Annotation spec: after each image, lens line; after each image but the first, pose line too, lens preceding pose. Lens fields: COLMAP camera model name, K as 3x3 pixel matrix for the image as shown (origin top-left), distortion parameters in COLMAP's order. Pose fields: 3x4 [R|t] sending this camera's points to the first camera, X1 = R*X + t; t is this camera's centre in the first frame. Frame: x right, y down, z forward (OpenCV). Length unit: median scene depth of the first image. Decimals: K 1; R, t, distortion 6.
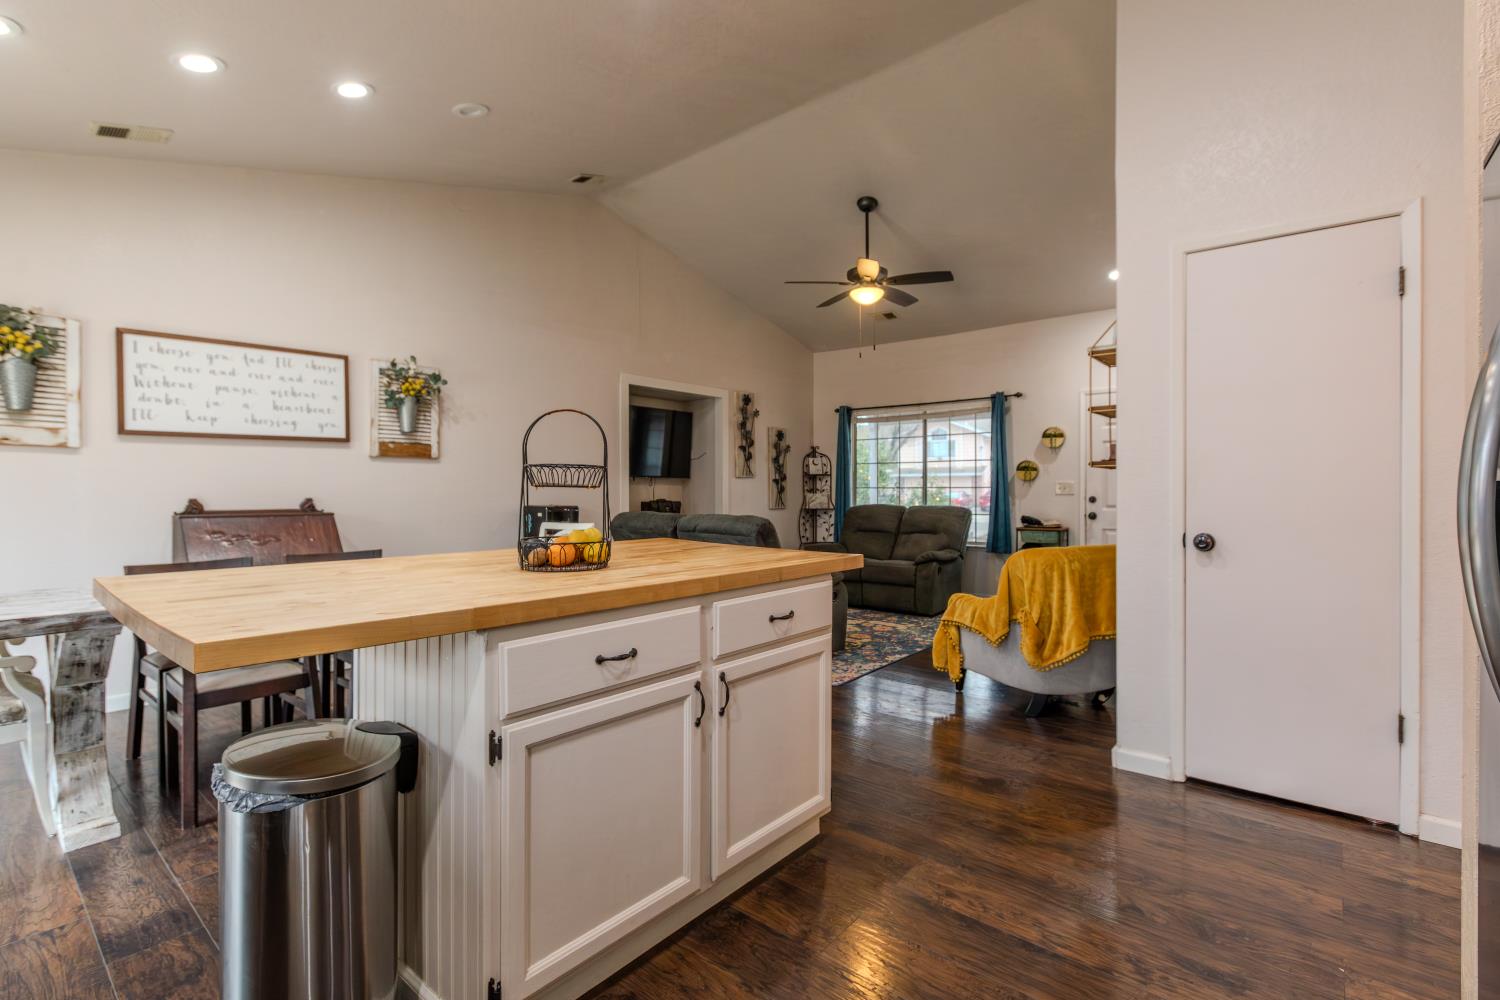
lens RADIAL K [[693.8, 0, 732.4], [0, 693.8, 489.5], [0, 0, 1]] dist [-0.001624, -0.000376]
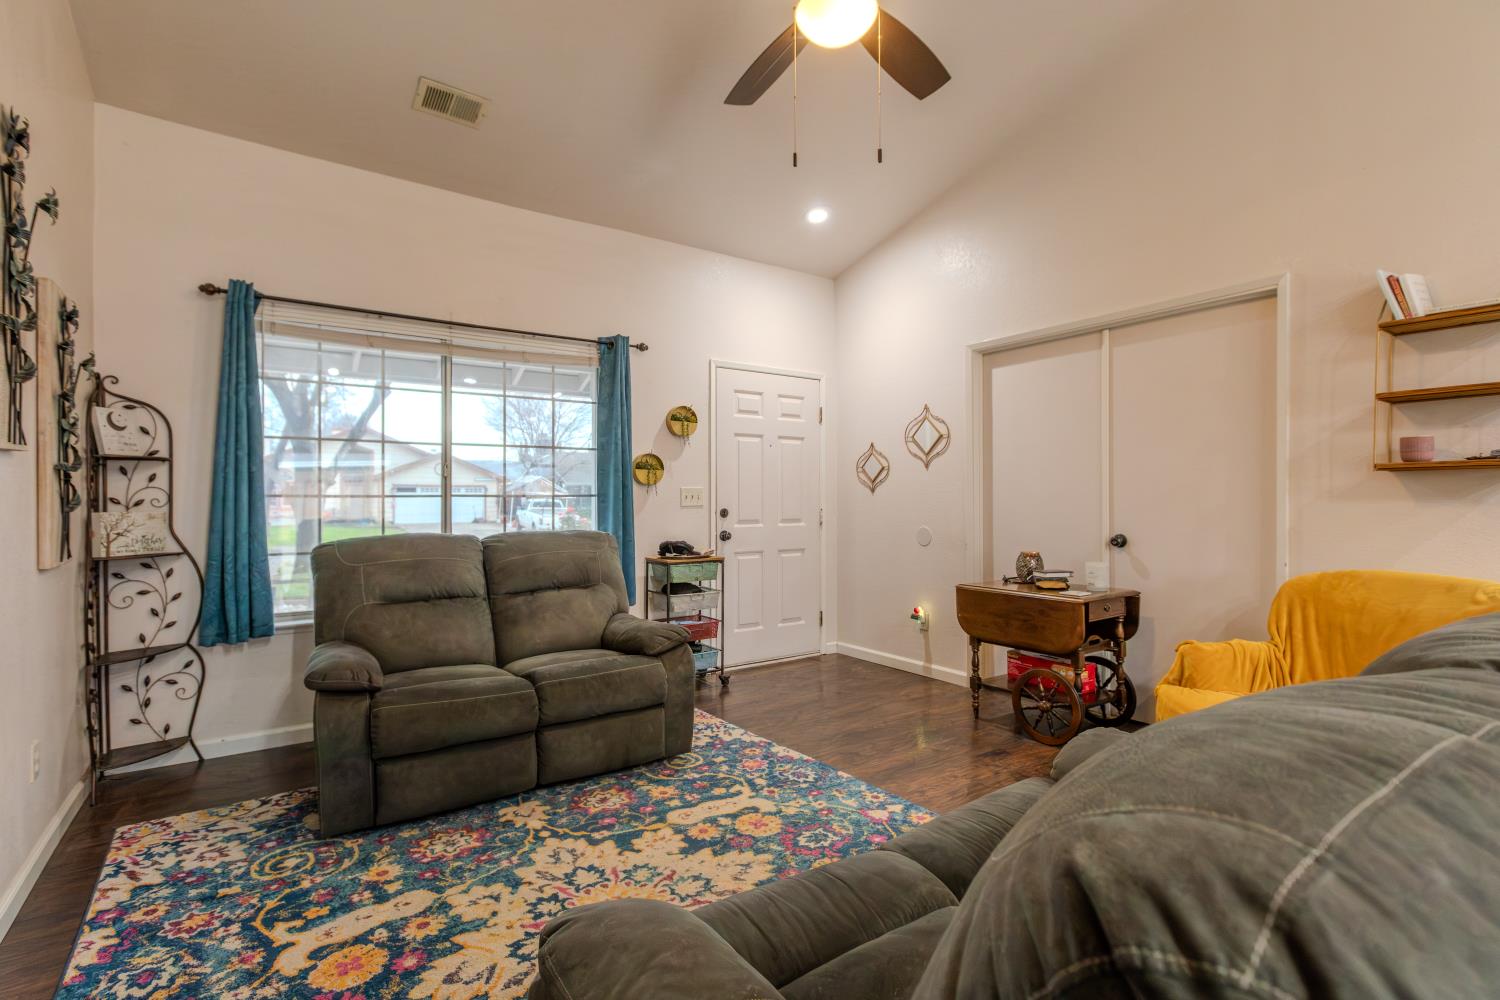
lens RADIAL K [[699.0, 0, 748.5], [0, 699.0, 503.8], [0, 0, 1]] dist [0.000073, -0.000326]
pose [[0.248874, -0.004784, 0.968524, -0.173283], [0.002197, 0.999988, 0.004375, 0.001351], [-0.968533, 0.001039, 0.248882, 0.773565]]
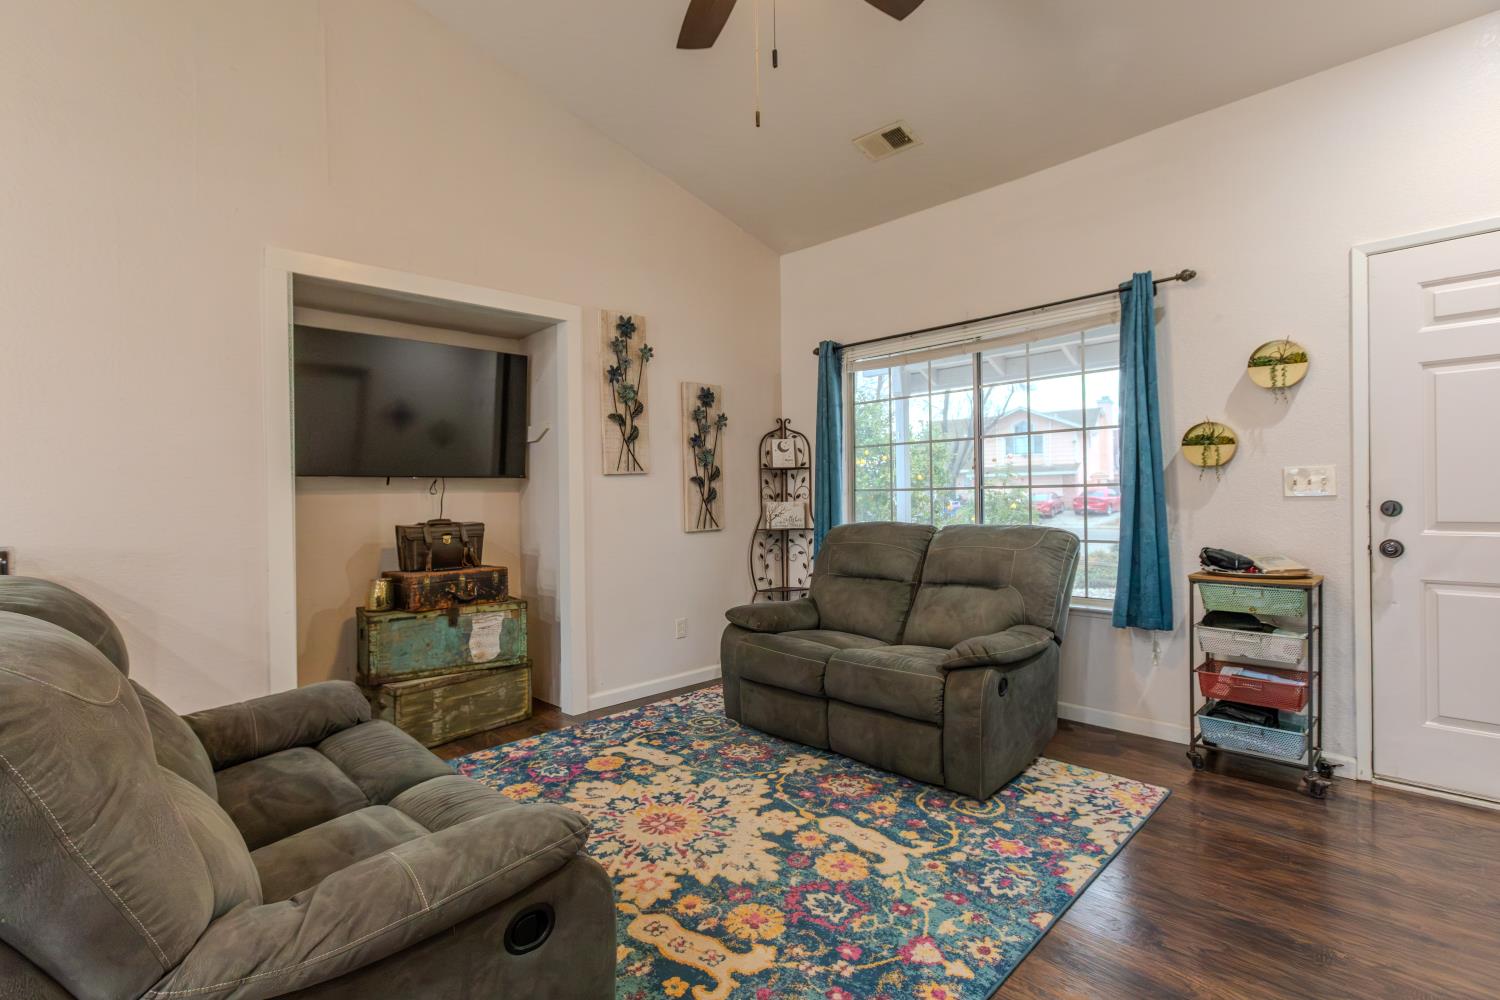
lens RADIAL K [[714.8, 0, 729.1], [0, 714.8, 500.3], [0, 0, 1]] dist [0.001926, -0.000158]
pose [[0.994559, -0.016288, -0.102892, 0.170749], [0.017100, 0.999829, 0.007013, -0.000219], [0.102760, -0.008734, 0.994668, 0.526516]]
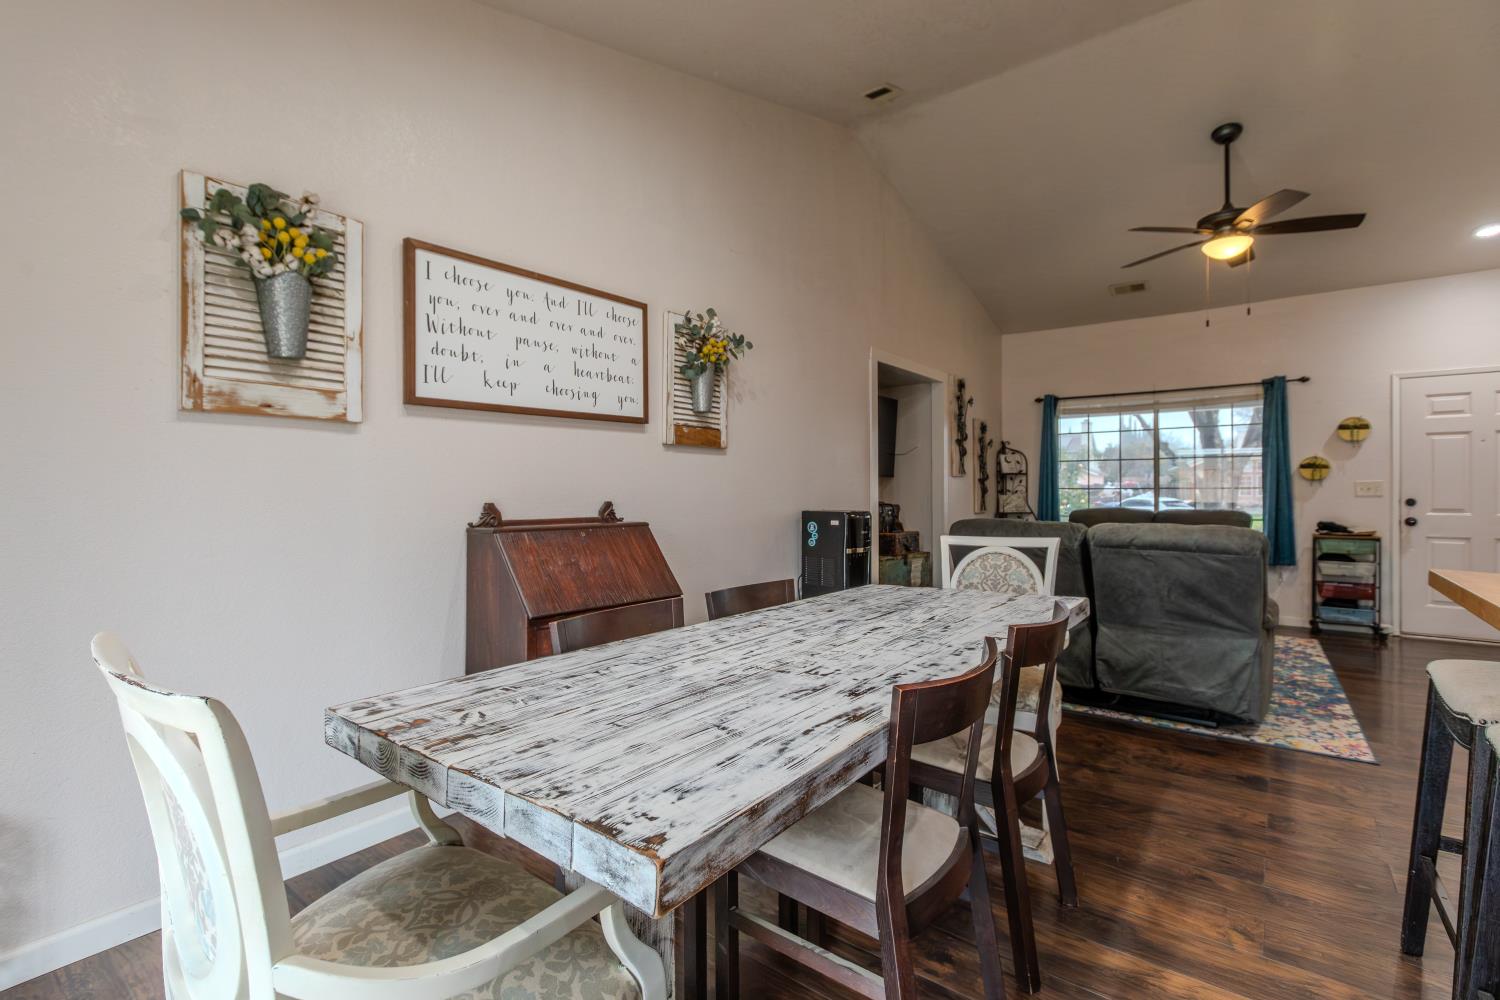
lens RADIAL K [[687.8, 0, 730.7], [0, 687.8, 485.5], [0, 0, 1]] dist [0.000152, 0.000218]
pose [[0.999274, 0.000663, 0.038098, -0.330711], [-0.000350, 0.999966, -0.008229, 0.001037], [-0.038103, 0.008210, 0.999240, 0.189037]]
